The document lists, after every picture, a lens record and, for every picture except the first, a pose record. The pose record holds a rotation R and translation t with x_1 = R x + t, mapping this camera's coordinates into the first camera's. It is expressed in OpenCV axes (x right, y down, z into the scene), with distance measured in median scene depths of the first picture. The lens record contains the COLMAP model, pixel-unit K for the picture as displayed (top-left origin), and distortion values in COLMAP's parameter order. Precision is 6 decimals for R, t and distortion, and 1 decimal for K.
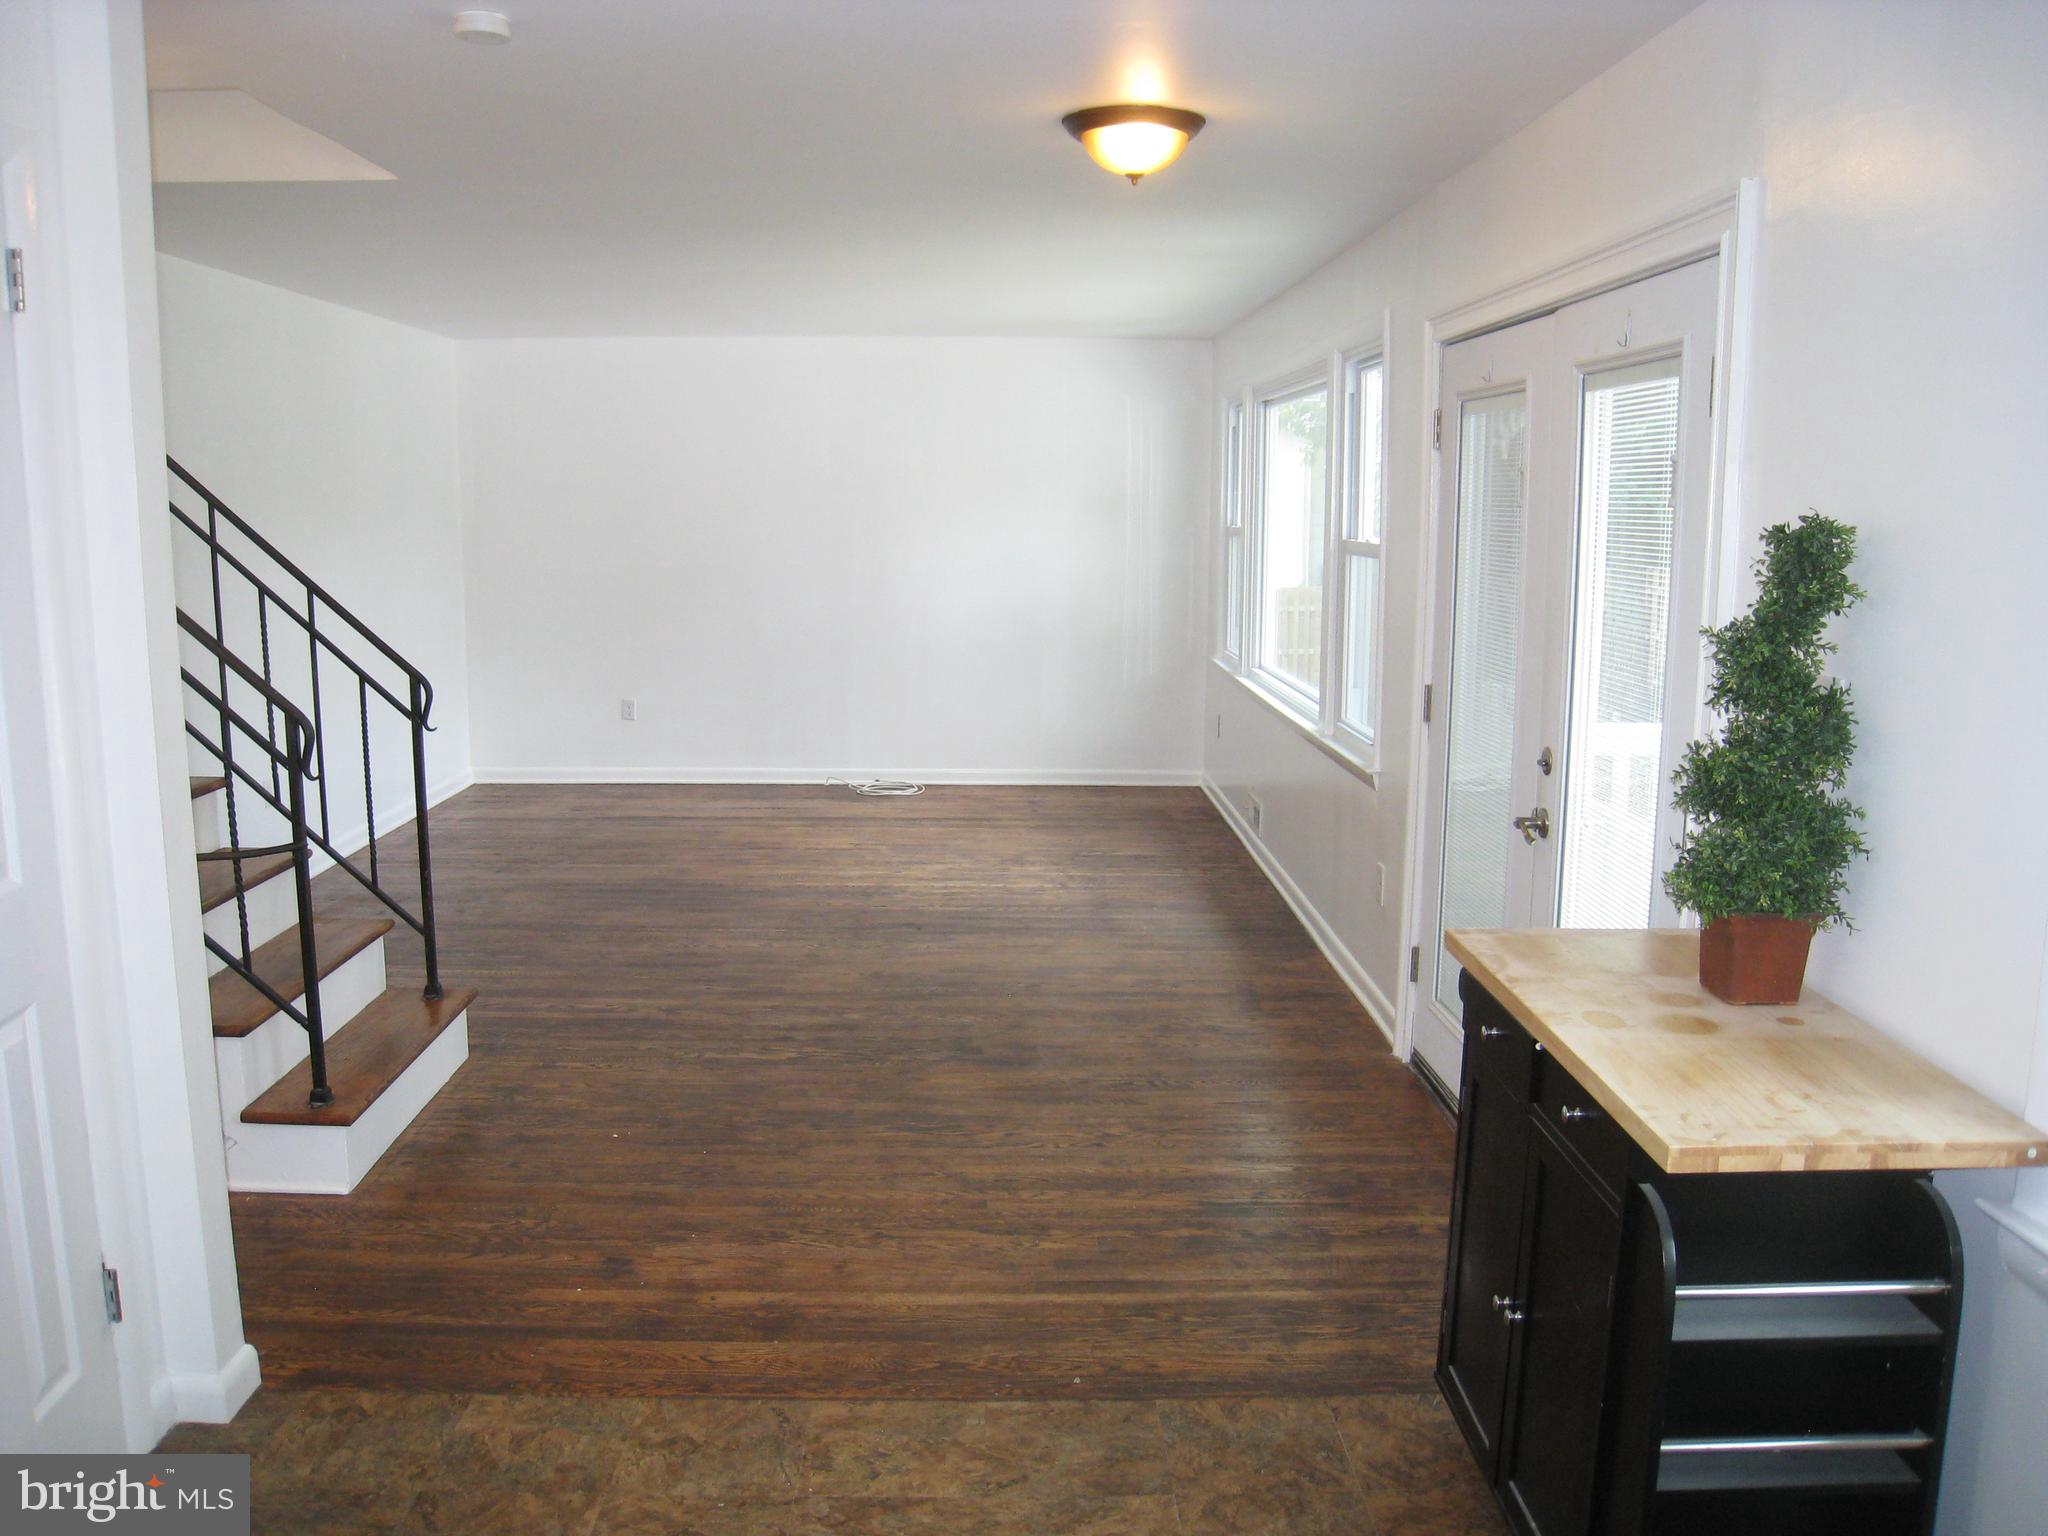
lens RADIAL K [[1668.7, 0, 1032.1], [0, 1668.7, 800.1], [0, 0, 1]] dist [-0.168988, 0.108149]
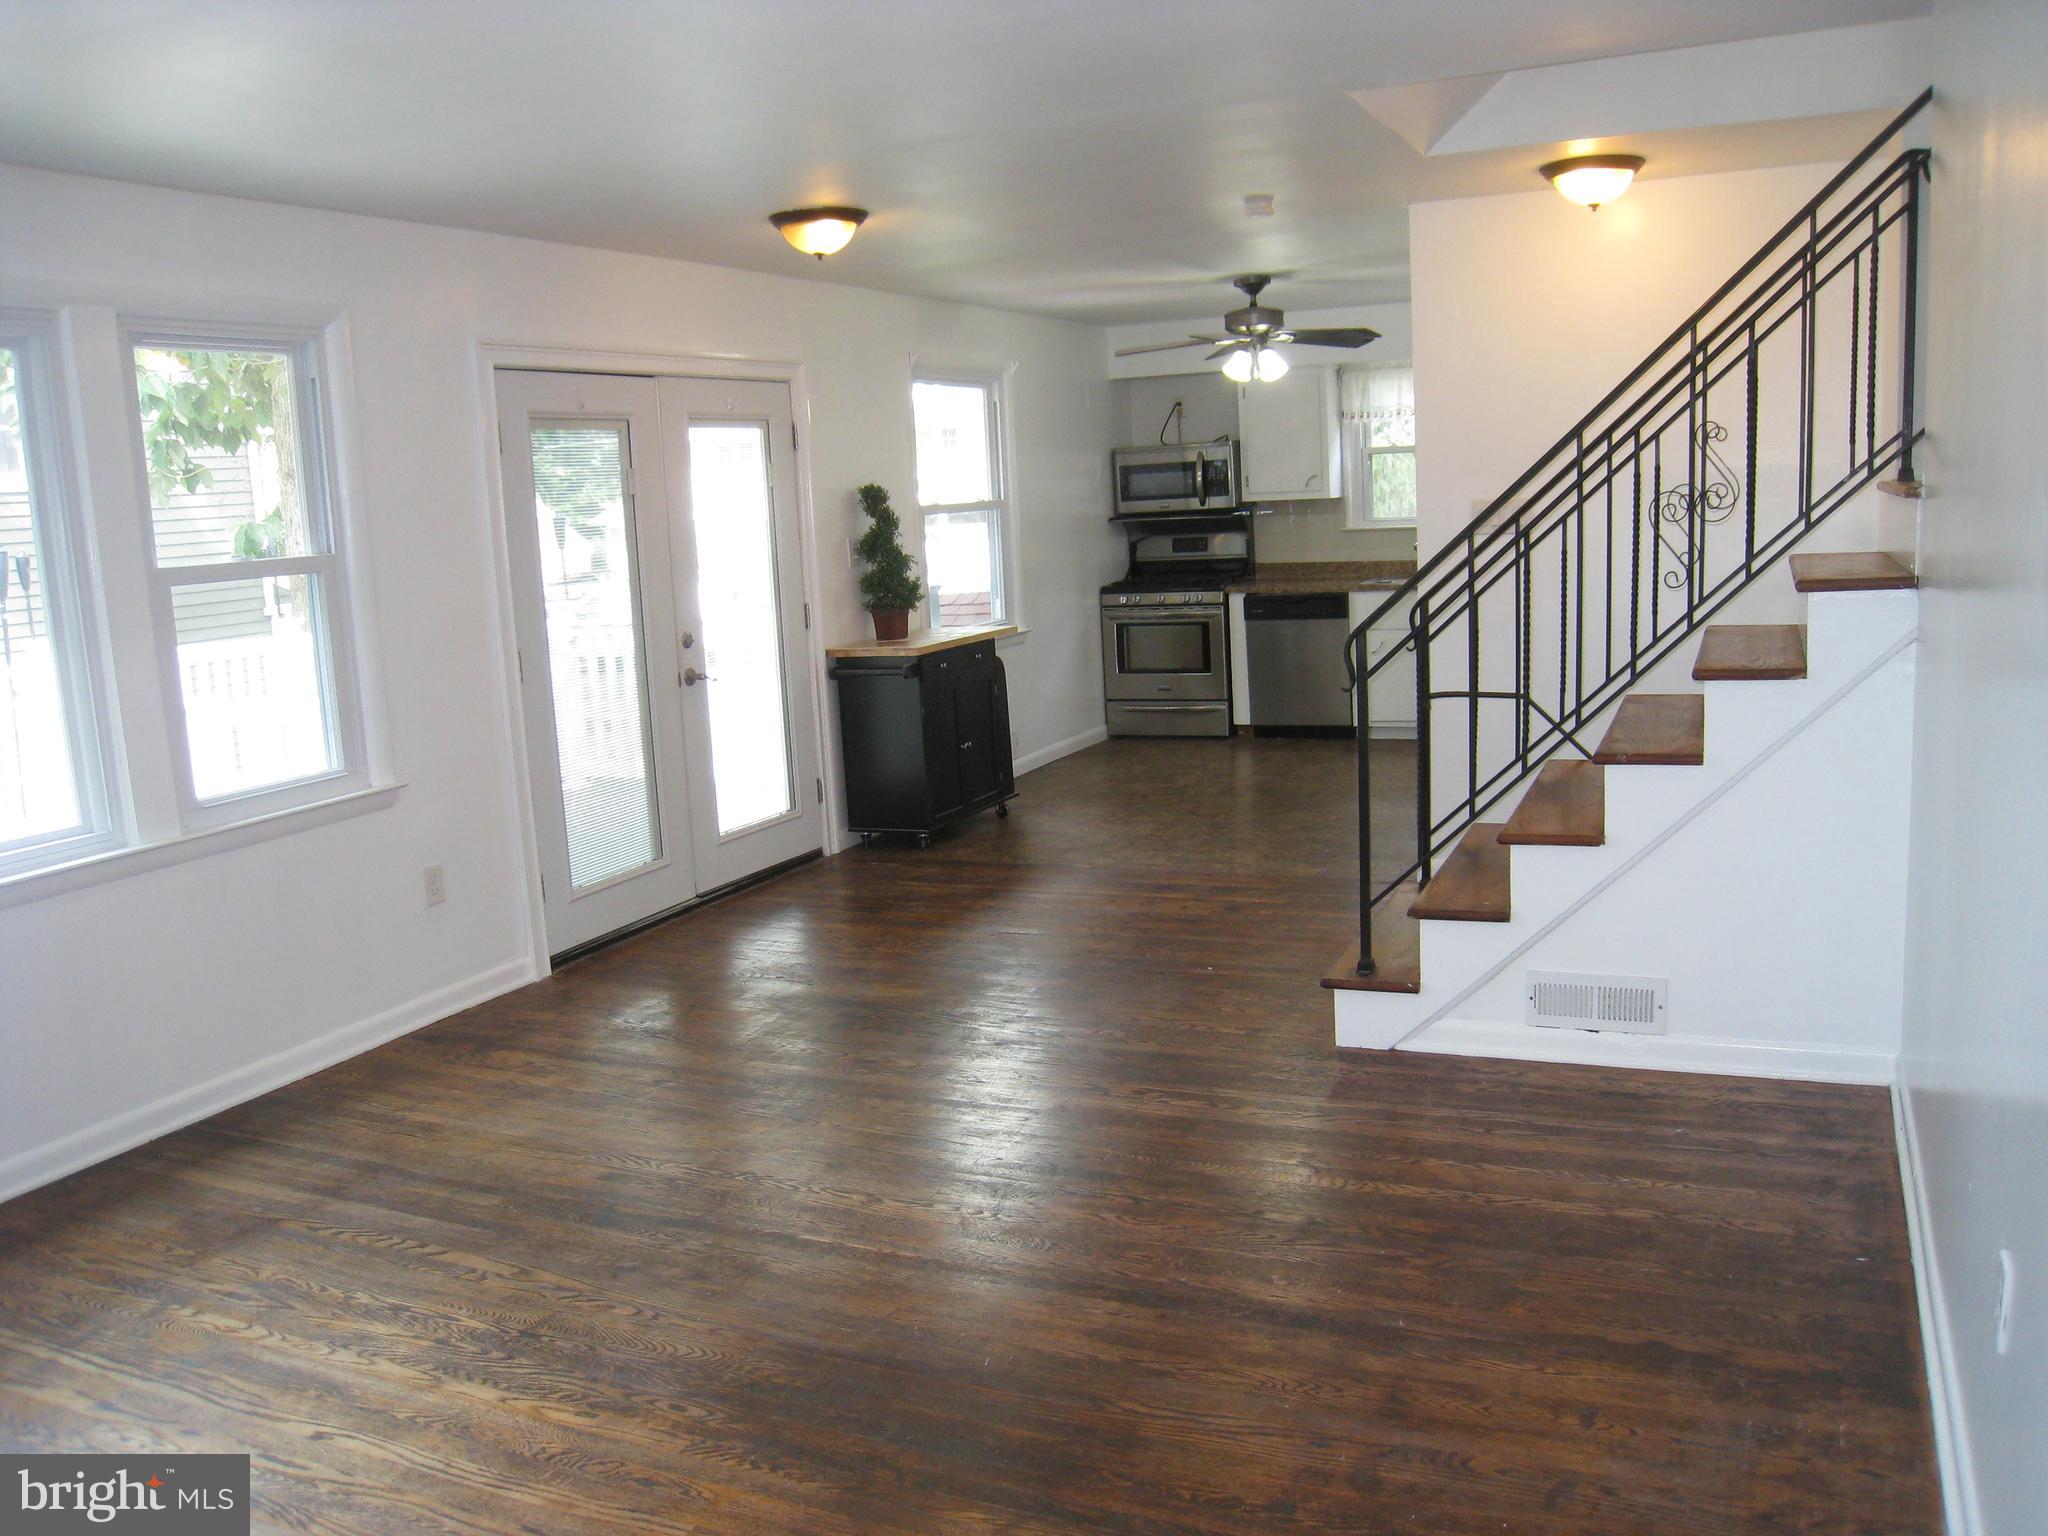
lens RADIAL K [[1668.7, 0, 1032.1], [0, 1668.7, 800.1], [0, 0, 1]] dist [-0.168988, 0.108149]
pose [[-0.895444, -0.044910, 0.442903, -0.615848], [0.120703, 0.933138, 0.338650, -0.322263], [-0.428499, 0.356702, -0.830152, 1.848714]]
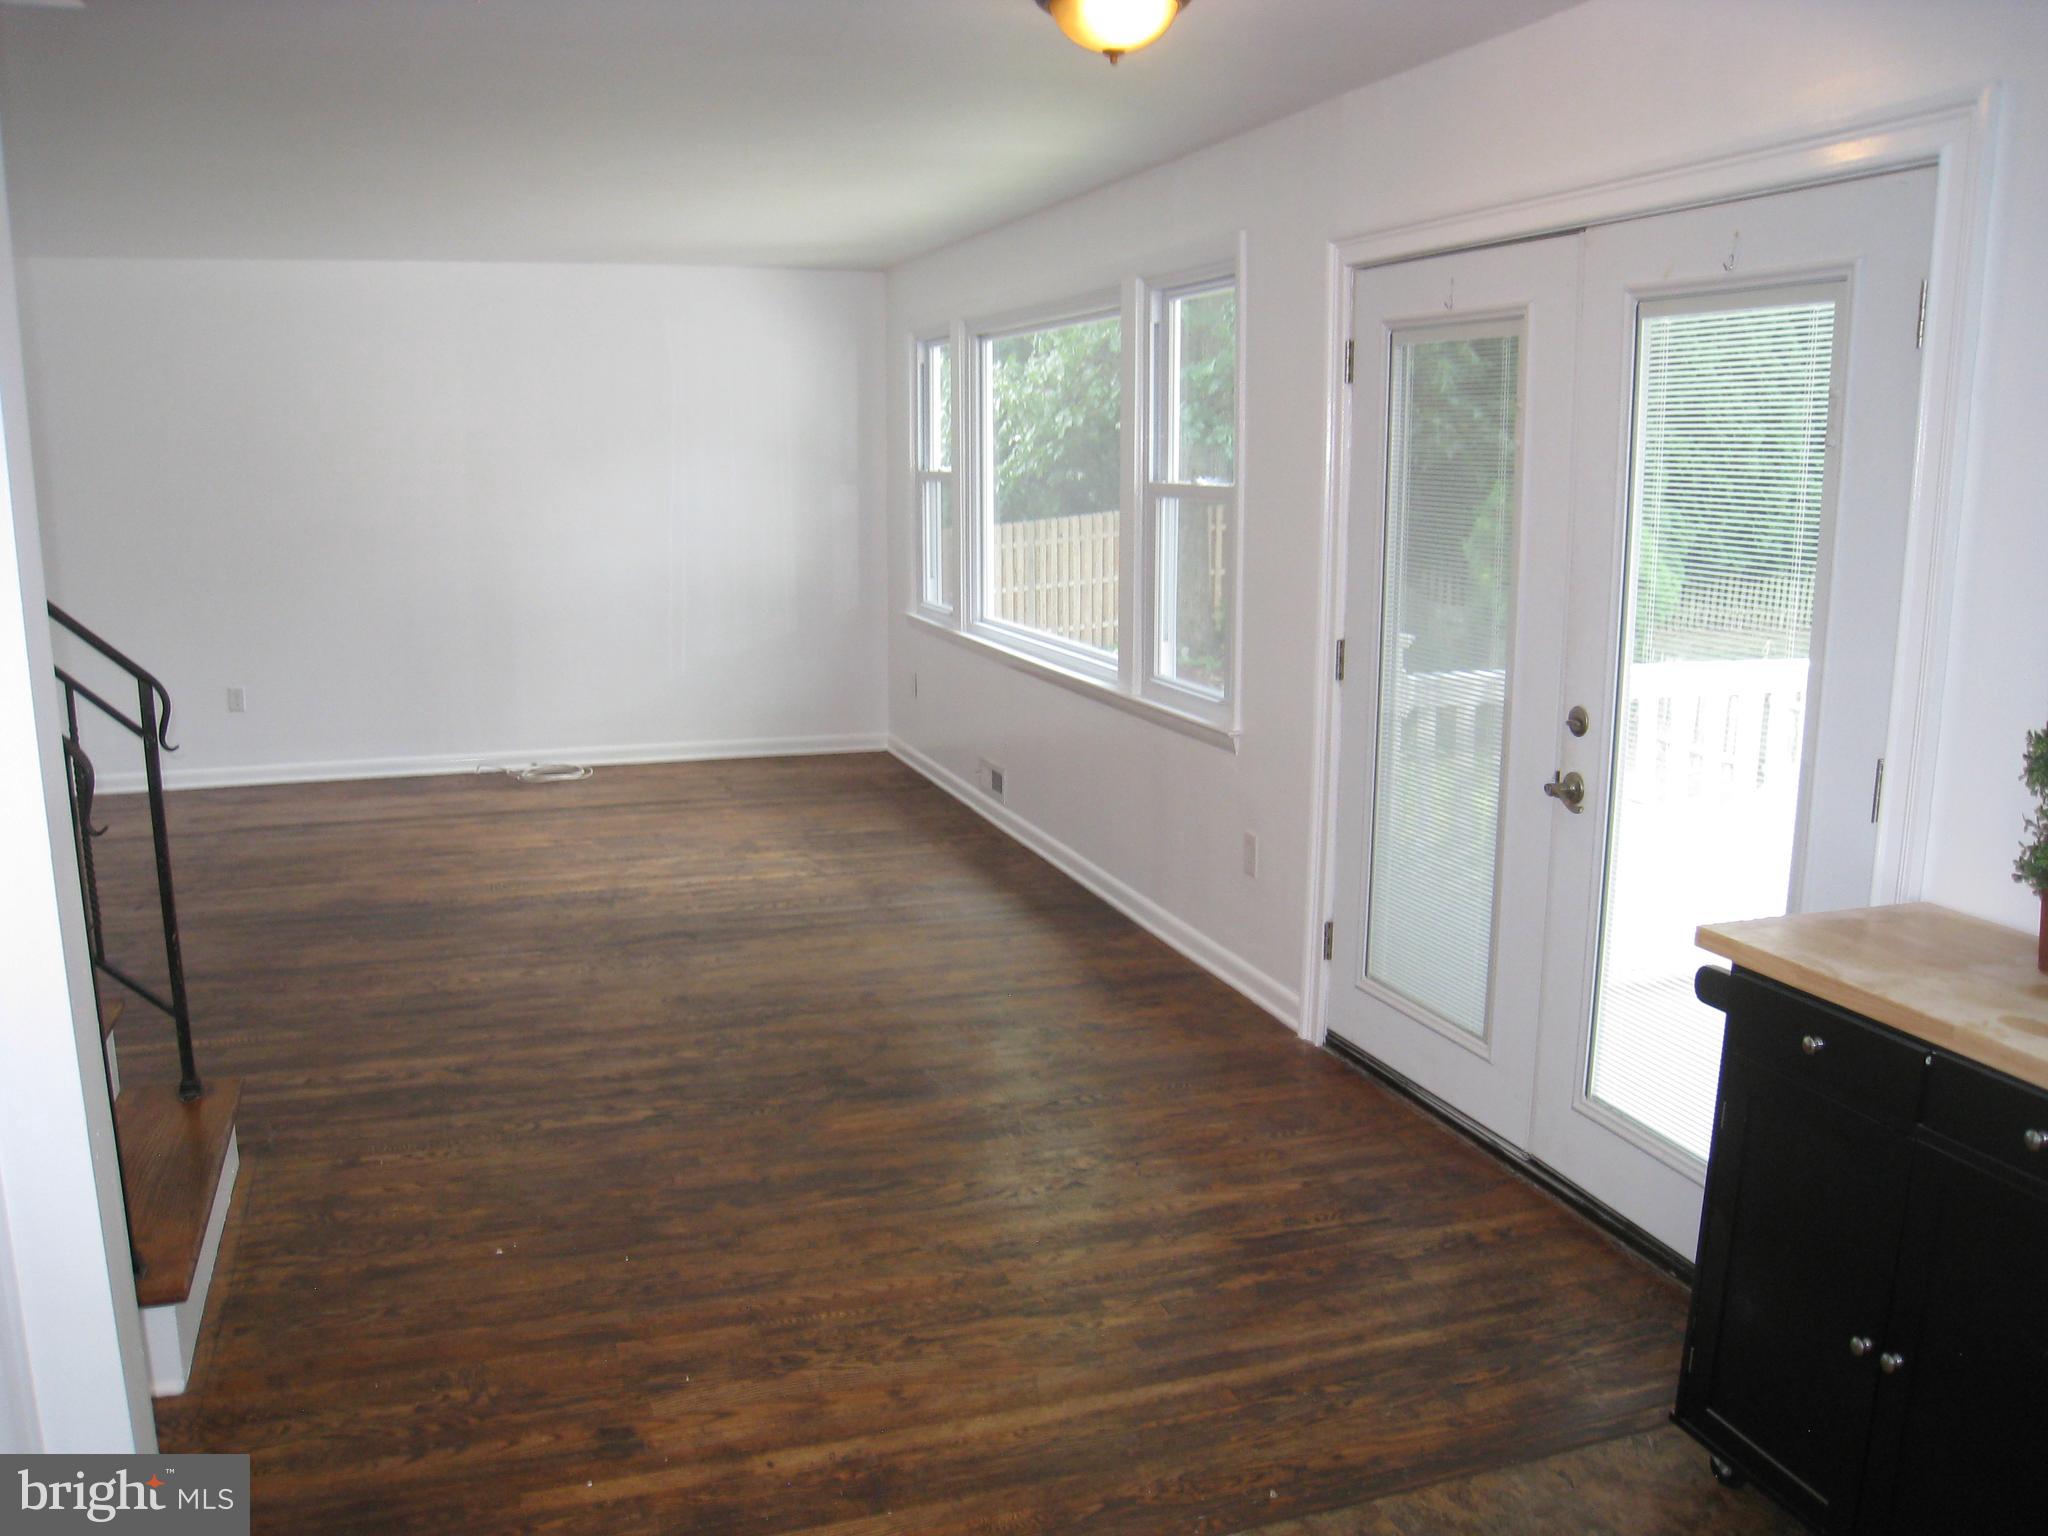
lens RADIAL K [[1676.0, 0, 1026.0], [0, 1676.0, 786.9], [0, 0, 1]] dist [-0.164788, 0.106974]
pose [[0.954433, -0.063148, 0.291669, -0.203471], [0.056268, 0.997905, 0.031926, -0.026328], [-0.293074, -0.014060, 0.955986, 0.159479]]
